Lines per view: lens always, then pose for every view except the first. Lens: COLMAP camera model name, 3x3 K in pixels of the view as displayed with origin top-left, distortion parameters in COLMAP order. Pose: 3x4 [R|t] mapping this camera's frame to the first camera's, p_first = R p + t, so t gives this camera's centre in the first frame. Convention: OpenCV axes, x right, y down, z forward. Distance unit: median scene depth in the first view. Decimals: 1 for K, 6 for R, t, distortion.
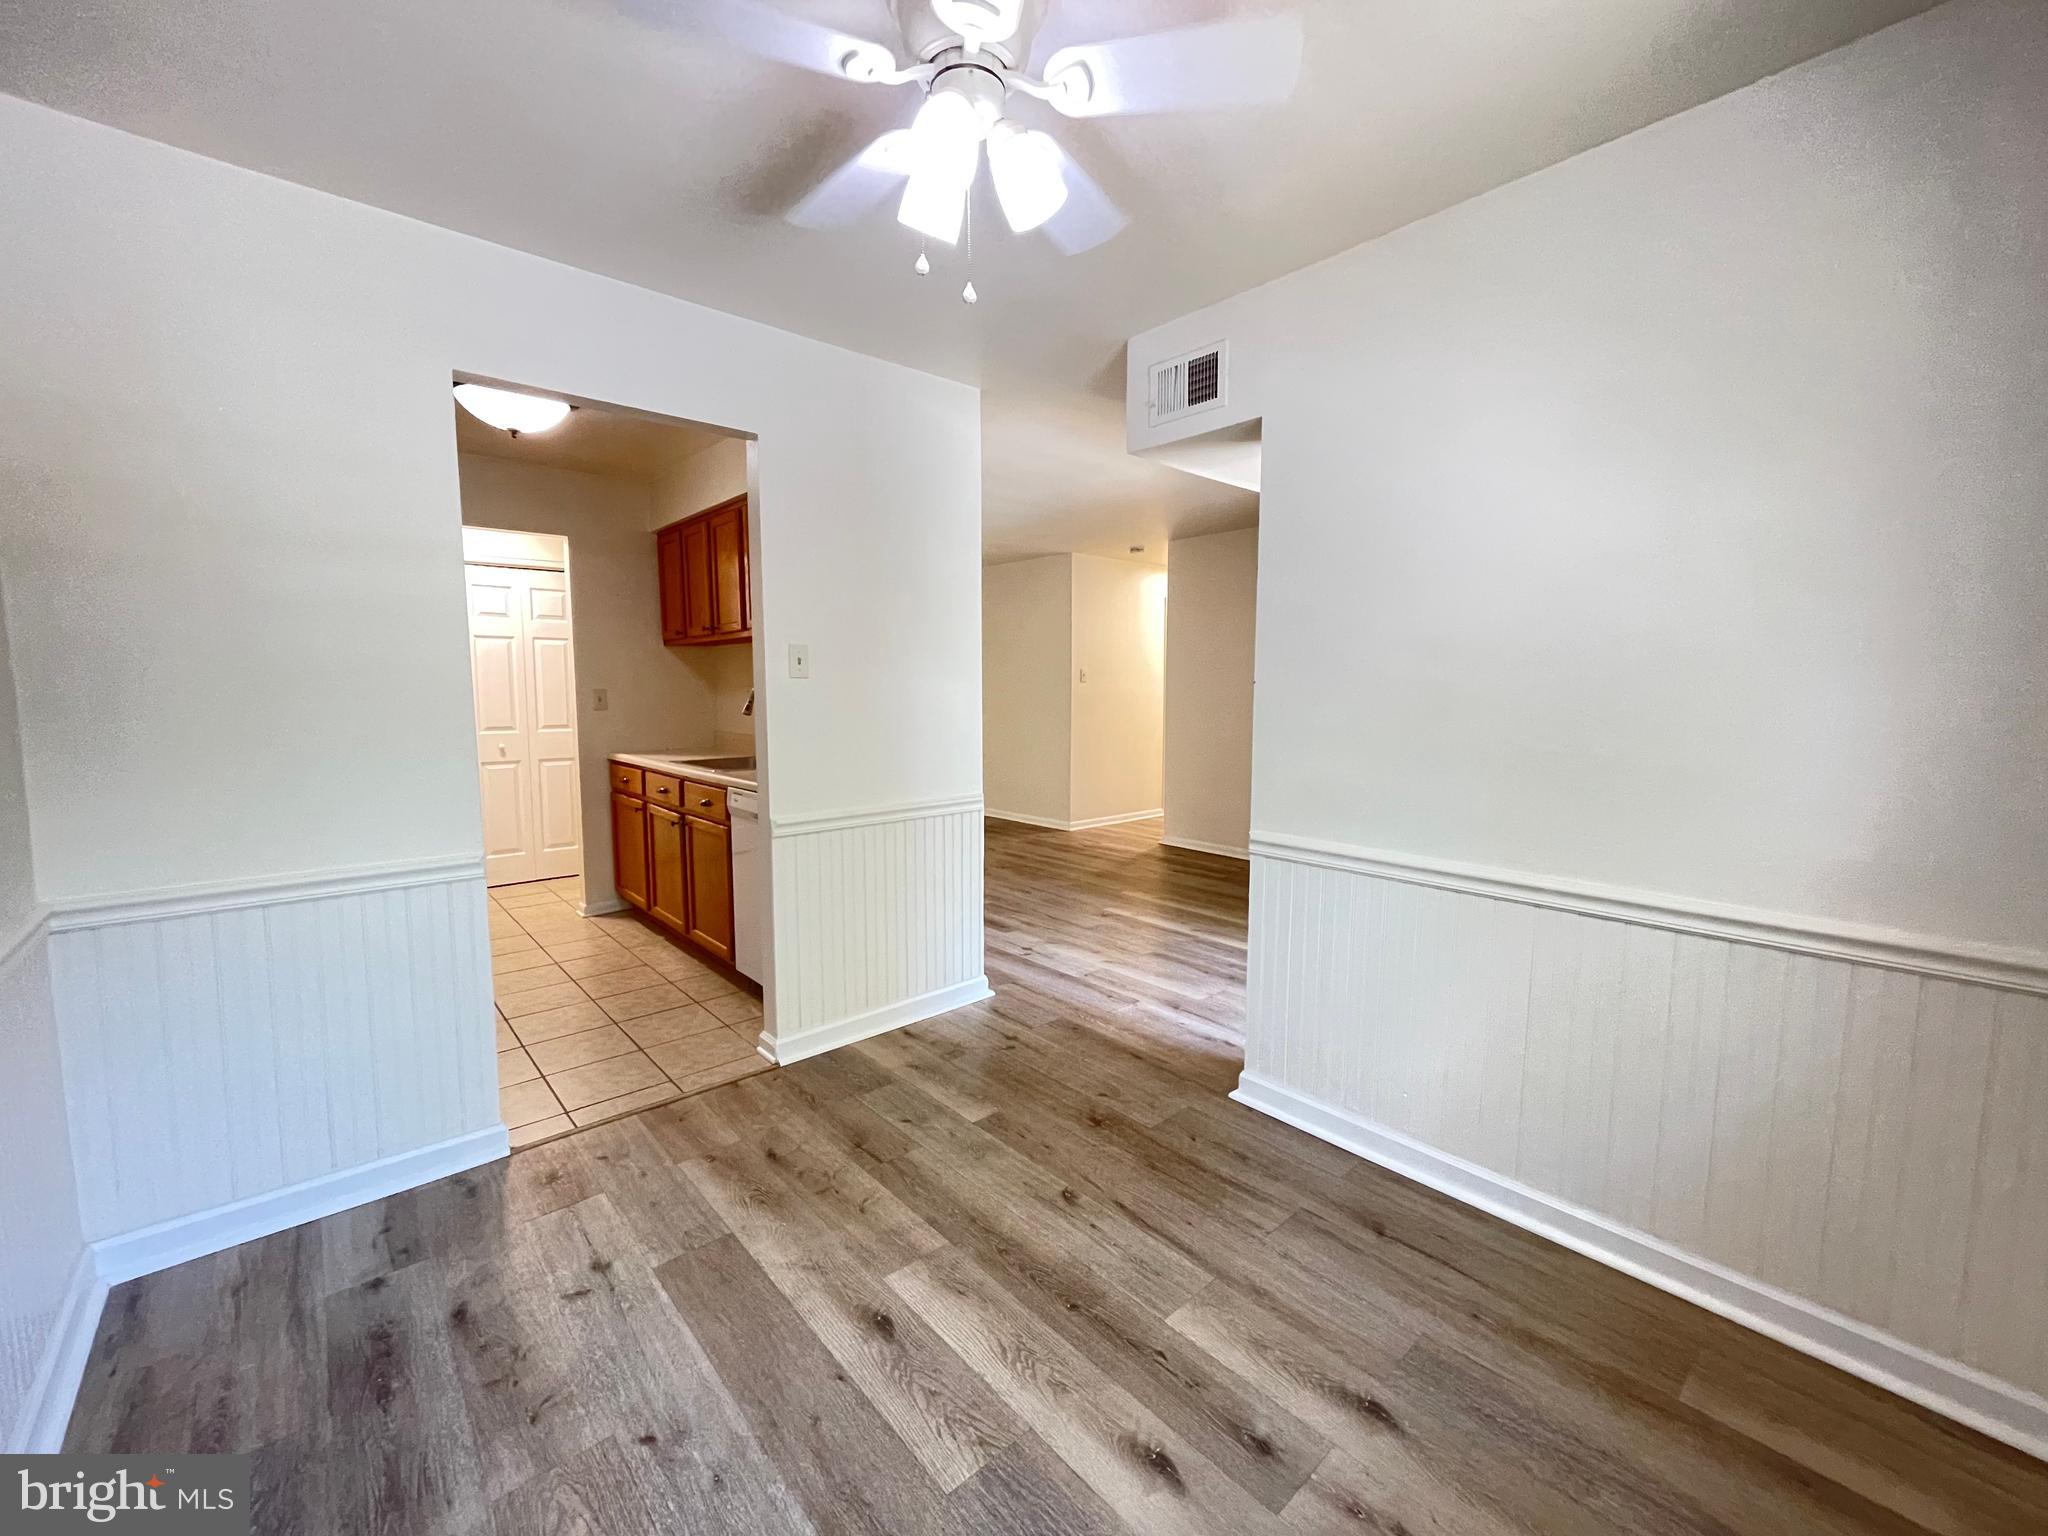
lens RADIAL K [[824.3, 0, 1025.7], [0, 824.3, 759.7], [0, 0, 1]] dist [0.000020, 0.000118]
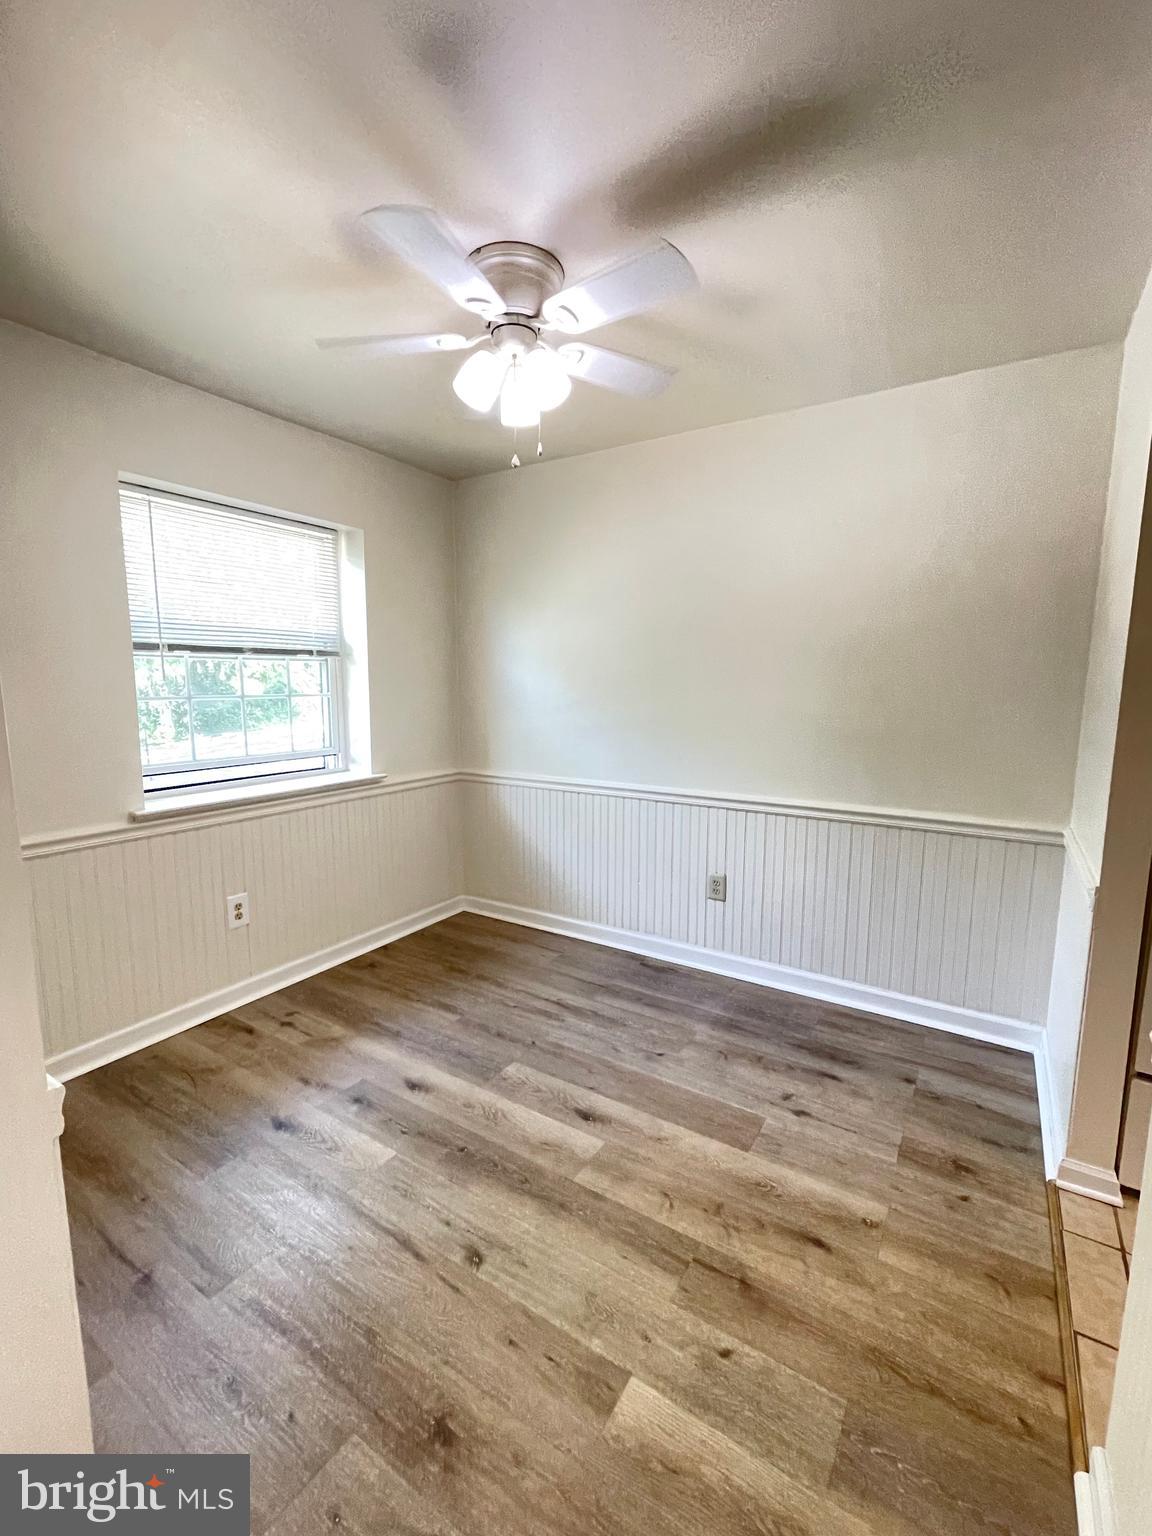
lens RADIAL K [[659.6, 0, 577.7], [0, 659.6, 770.3], [0, 0, 1]] dist [0.000153, -0.000250]
pose [[-0.962625, 0.034739, -0.268602, 0.119006], [-0.027257, 0.974279, 0.223689, -0.175135], [0.269464, 0.222649, -0.936919, 1.576122]]
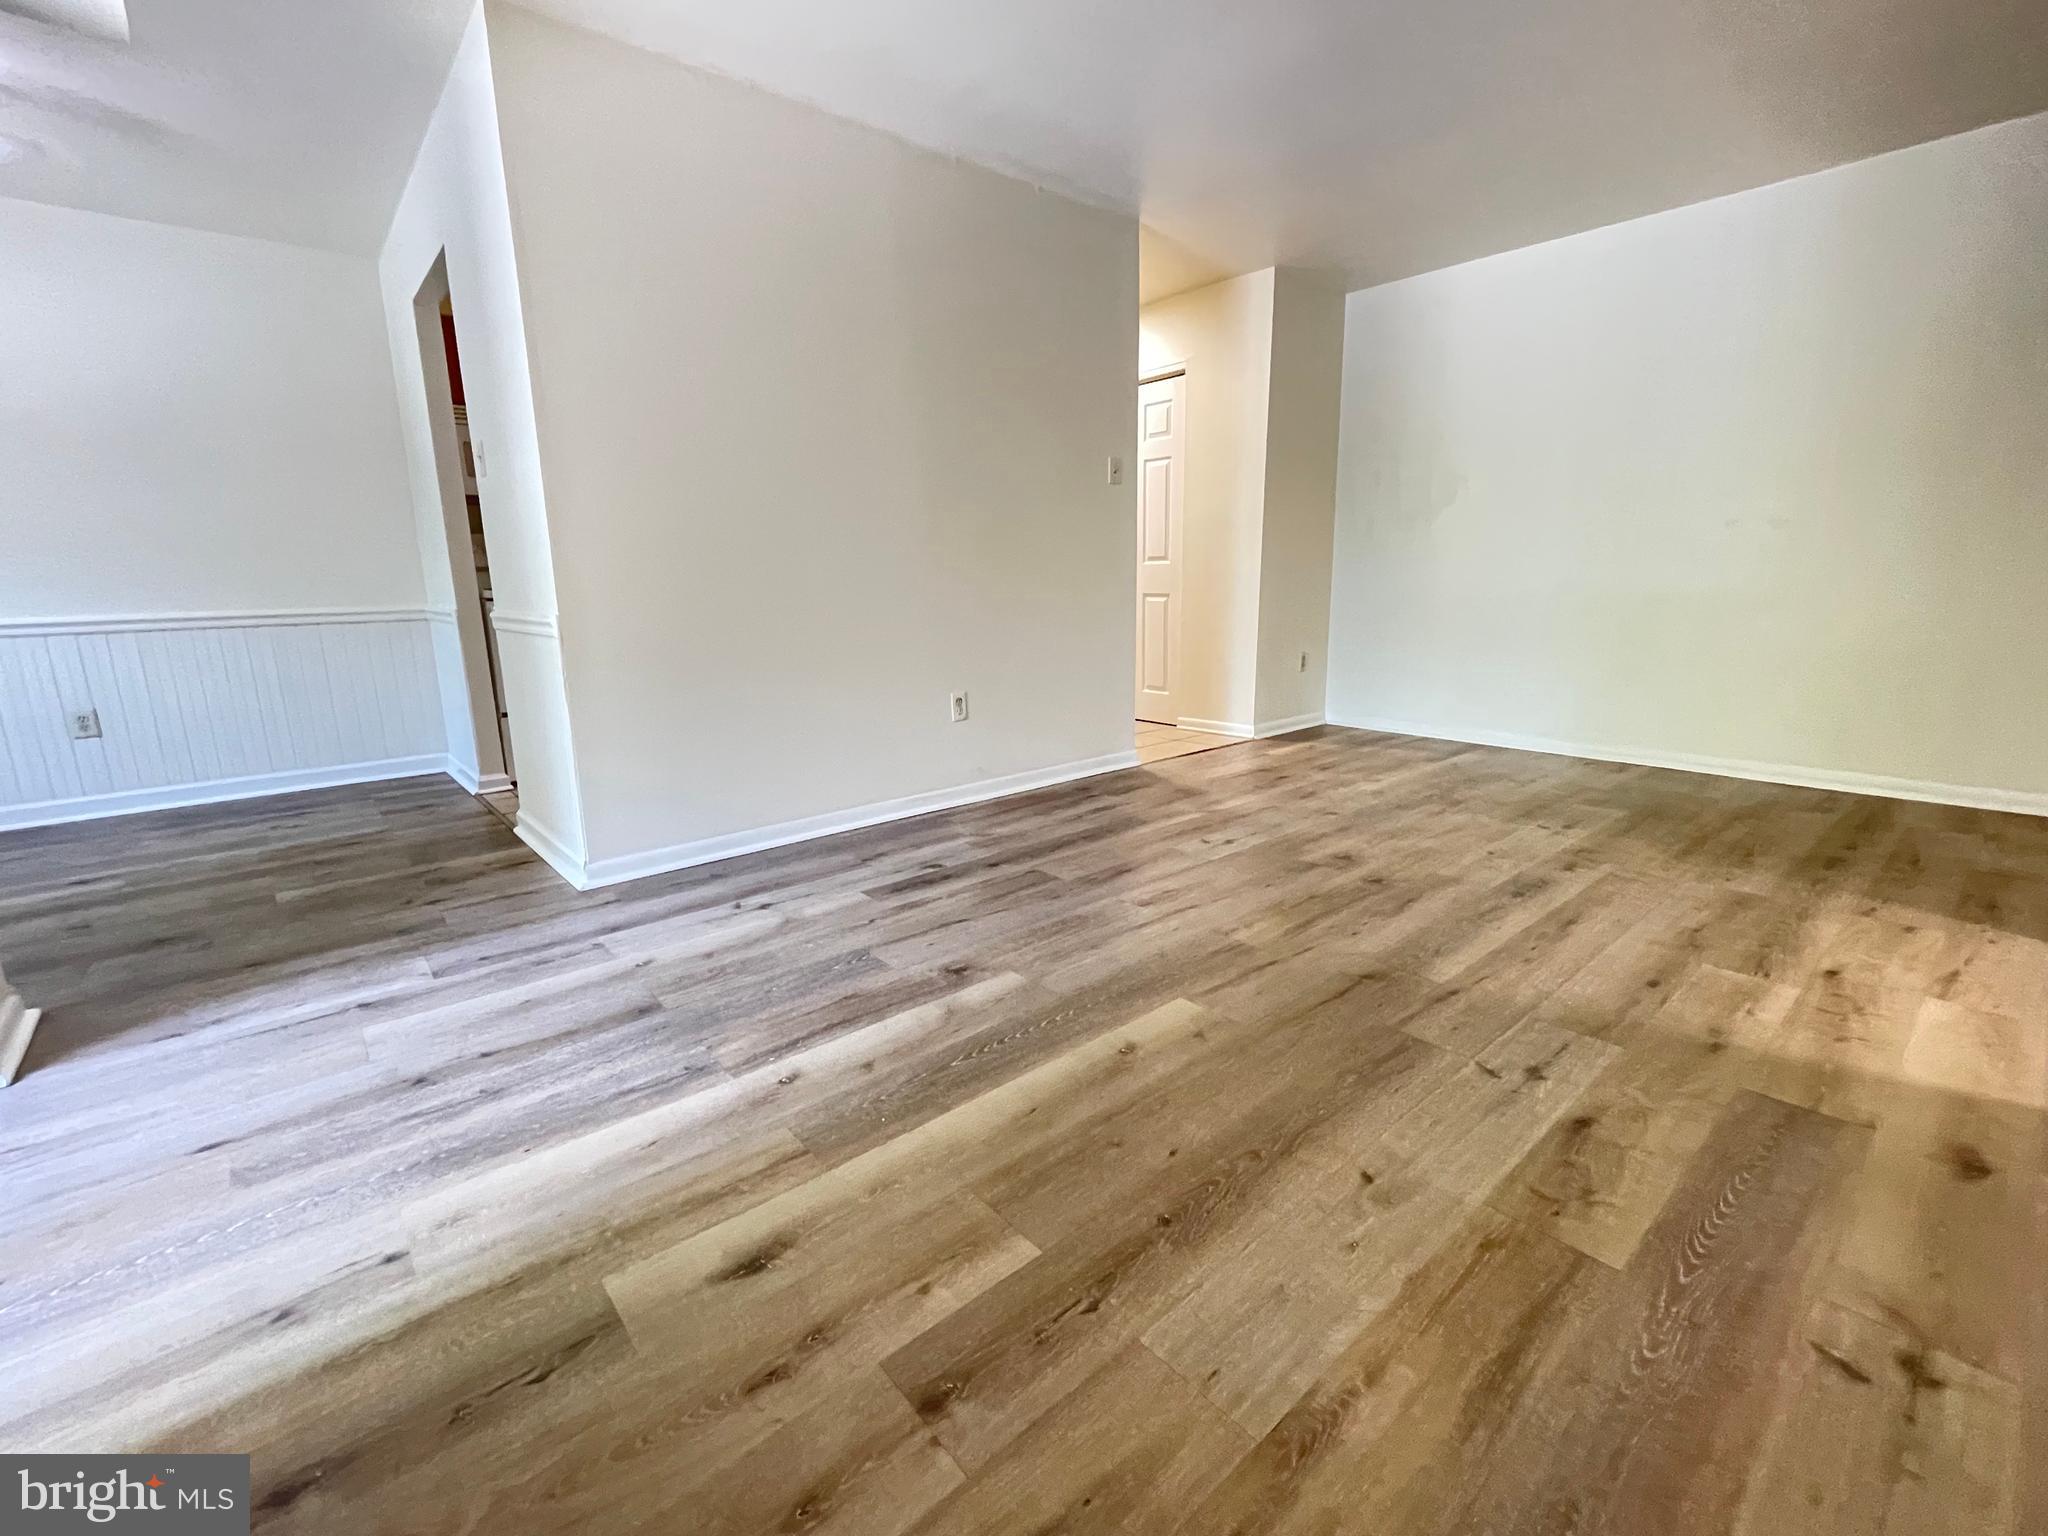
lens RADIAL K [[879.4, 0, 1021.5], [0, 879.4, 755.6], [0, 0, 1]] dist [0.000153, -0.000250]
pose [[-0.018933, 0.206558, -0.978251, 1.140646], [-0.070569, 0.975710, 0.207387, -0.044503], [0.997327, 0.072961, -0.003897, 2.237200]]
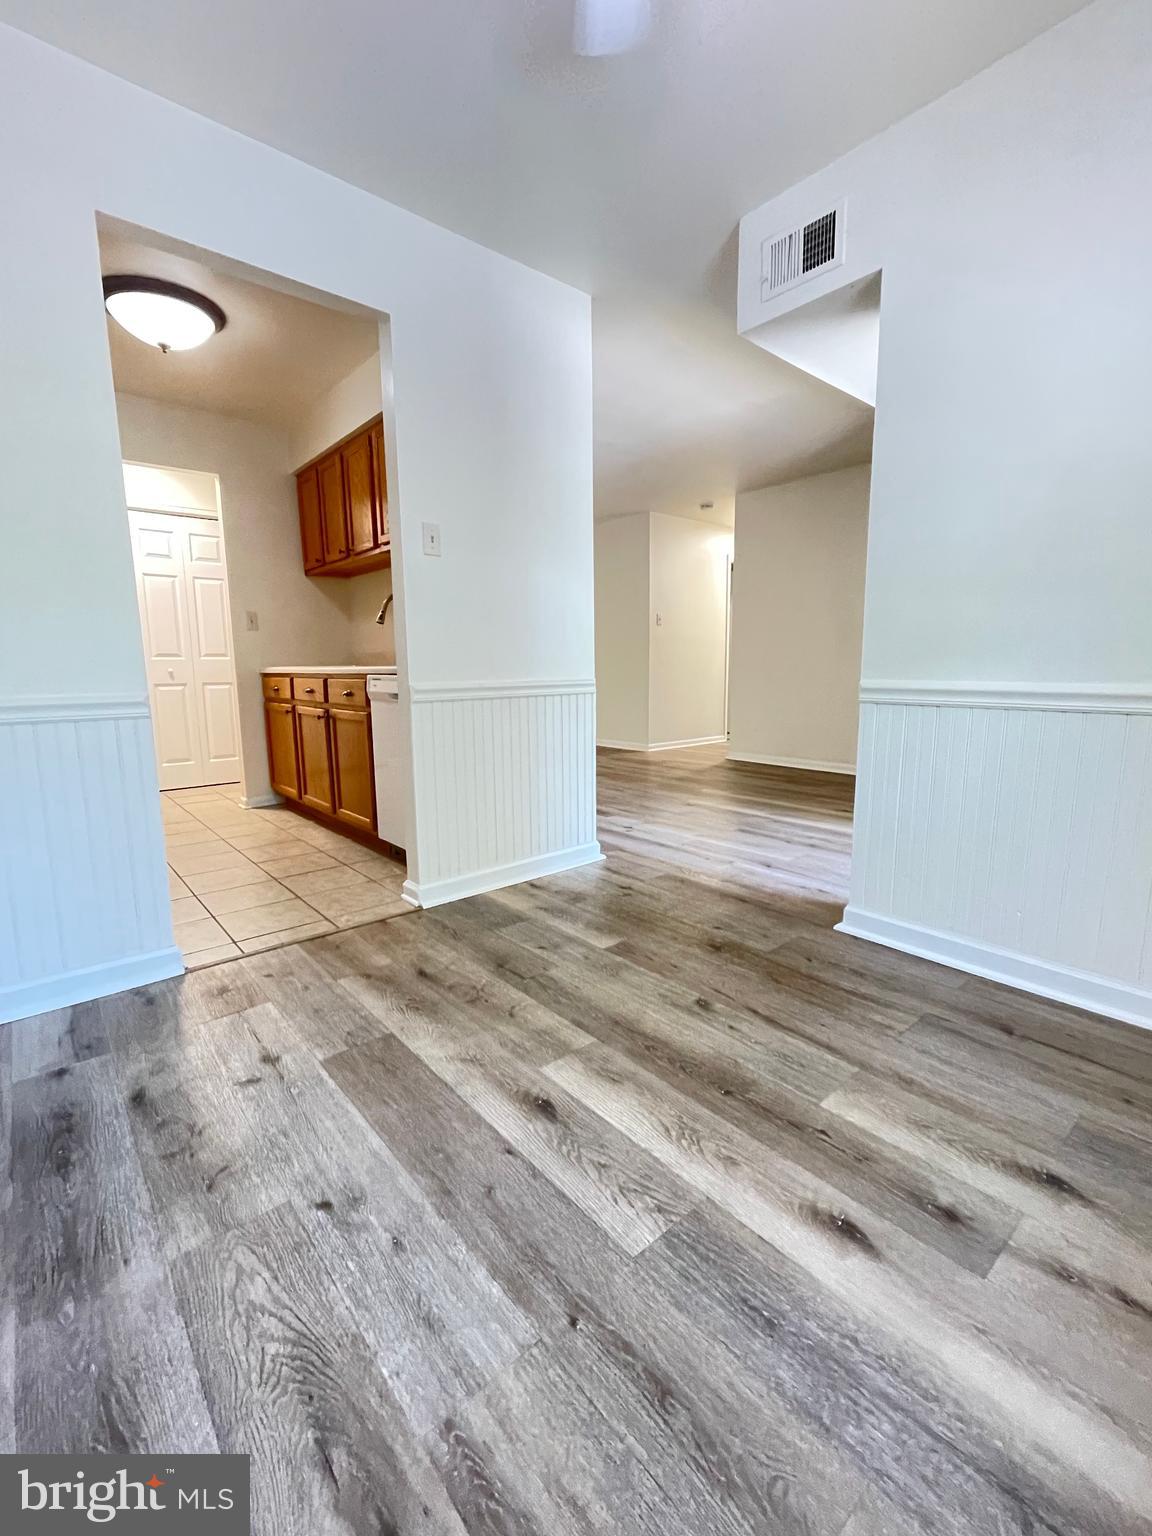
lens RADIAL K [[659.6, 0, 581.9], [0, 659.6, 766.5], [0, 0, 1]] dist [0.000153, -0.000250]
pose [[0.999814, -0.007157, -0.017936, -0.085354], [0.008245, 0.998081, 0.061365, 0.165837], [0.017462, -0.061502, 0.997954, 0.161715]]
